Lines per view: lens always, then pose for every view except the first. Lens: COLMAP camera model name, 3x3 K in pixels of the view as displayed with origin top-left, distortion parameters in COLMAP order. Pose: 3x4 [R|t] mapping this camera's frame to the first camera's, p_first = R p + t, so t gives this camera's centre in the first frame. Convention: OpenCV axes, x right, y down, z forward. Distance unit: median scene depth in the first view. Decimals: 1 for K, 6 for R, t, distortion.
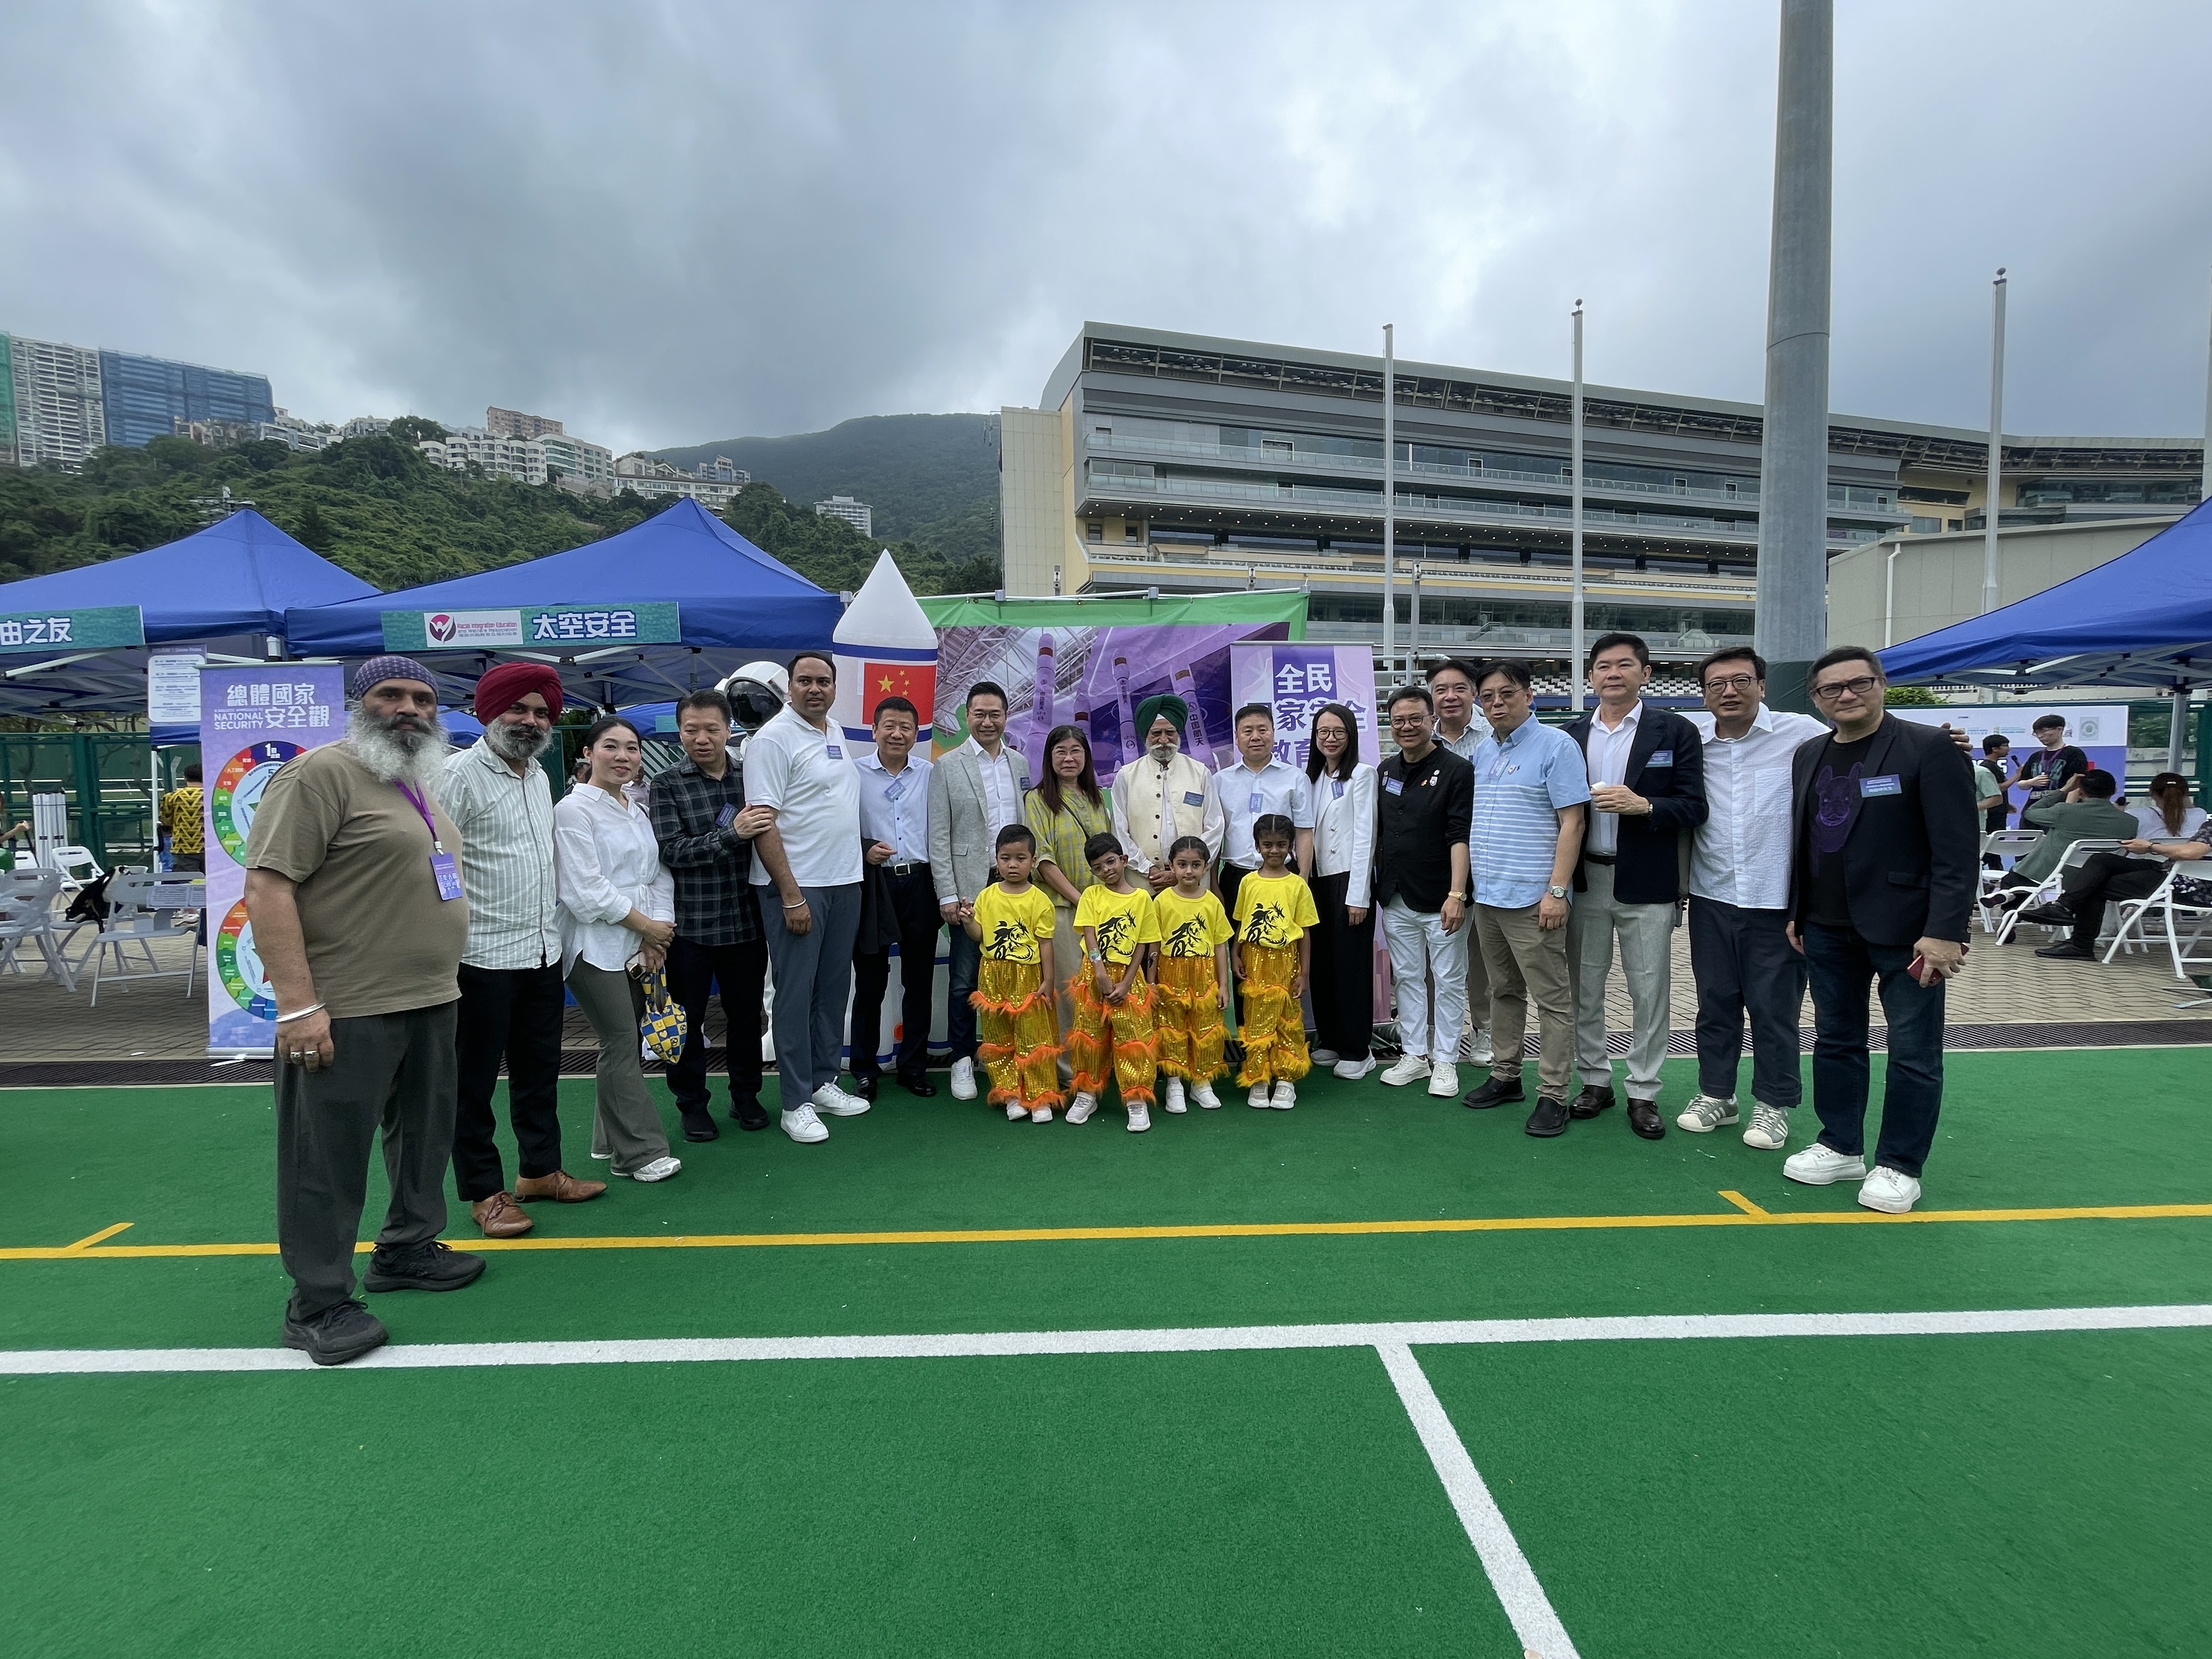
lens RADIAL K [[890.2, 0, 1088.9], [0, 890.2, 834.1], [0, 0, 1]] dist [0.009398, -0.000011]
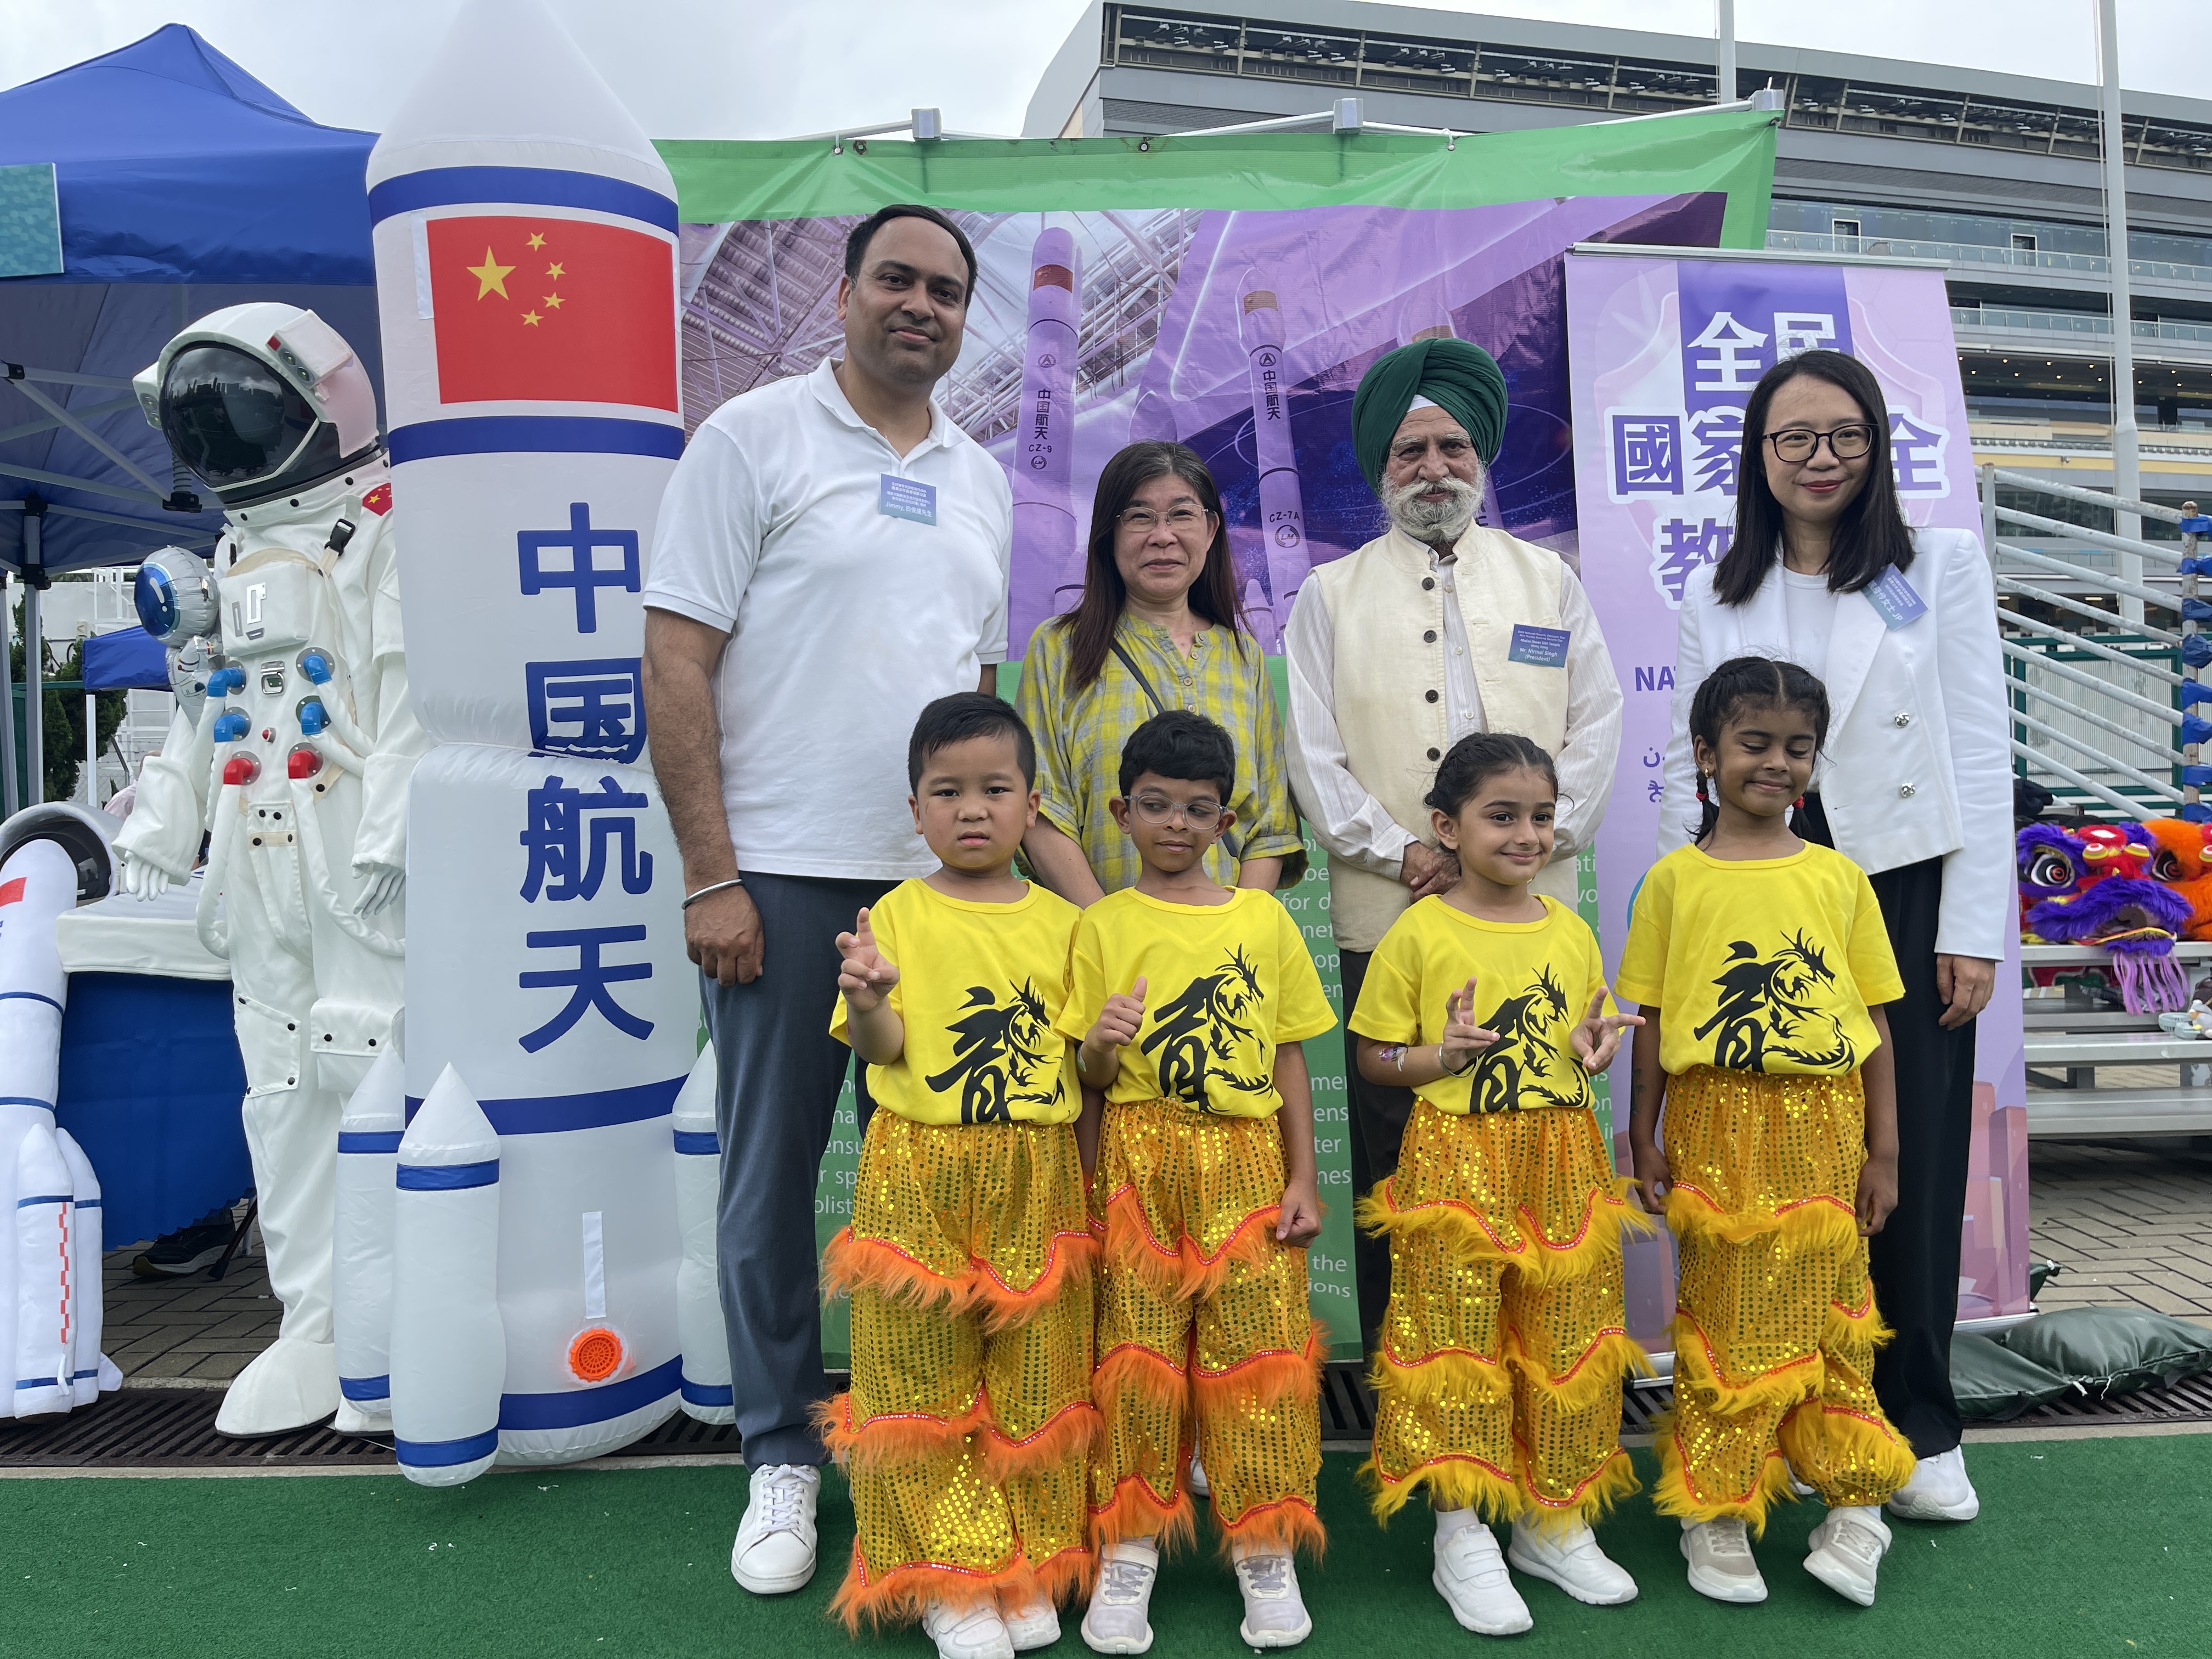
lens RADIAL K [[1734.9, 0, 1099.6], [0, 1734.9, 845.5], [0, 0, 1]] dist [-0.039927, 0.052125]
pose [[0.999940, -0.004201, -0.010143, -0.022738], [0.003681, 0.998705, -0.050740, 0.059534], [0.010343, 0.050700, 0.998660, 0.310229]]
